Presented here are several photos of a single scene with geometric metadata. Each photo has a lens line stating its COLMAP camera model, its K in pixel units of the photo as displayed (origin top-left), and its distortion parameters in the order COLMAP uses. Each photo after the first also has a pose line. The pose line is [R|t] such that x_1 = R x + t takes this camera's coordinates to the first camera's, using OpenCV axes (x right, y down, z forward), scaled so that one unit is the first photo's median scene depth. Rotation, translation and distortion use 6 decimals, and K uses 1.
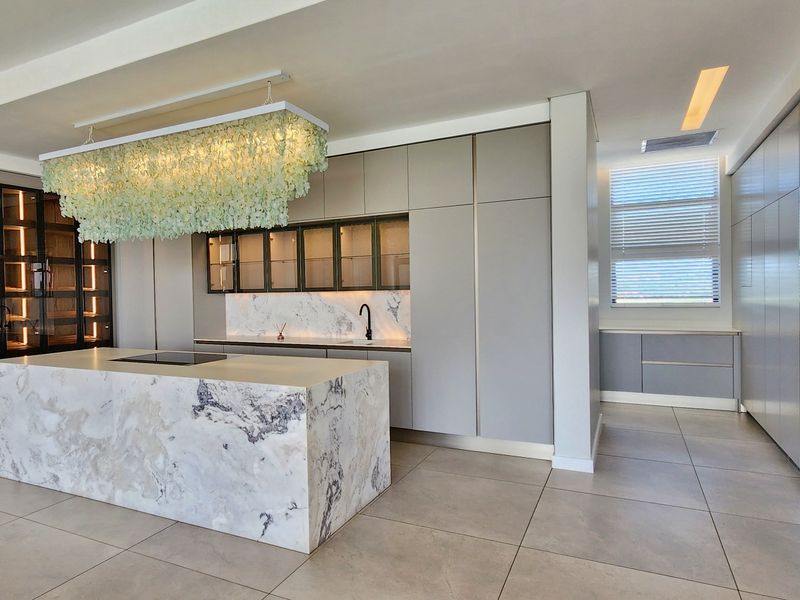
lens RADIAL K [[539.9, 0, 325.8], [0, 539.9, 299.4], [0, 0, 1]] dist [0.000588, -0.000073]
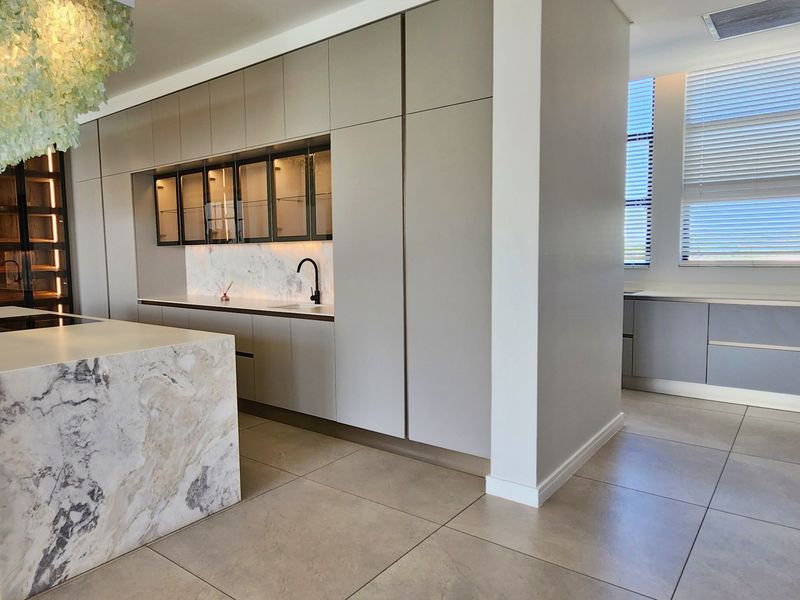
lens RADIAL K [[552.2, 0, 350.8], [0, 552.2, 300.0], [0, 0, 1]] dist [0.001598, -0.001385]
pose [[0.982928, 0.019424, -0.182963, 0.291222], [-0.005617, 0.997116, 0.075682, 0.007680], [0.183905, -0.073363, 0.980202, 0.222872]]
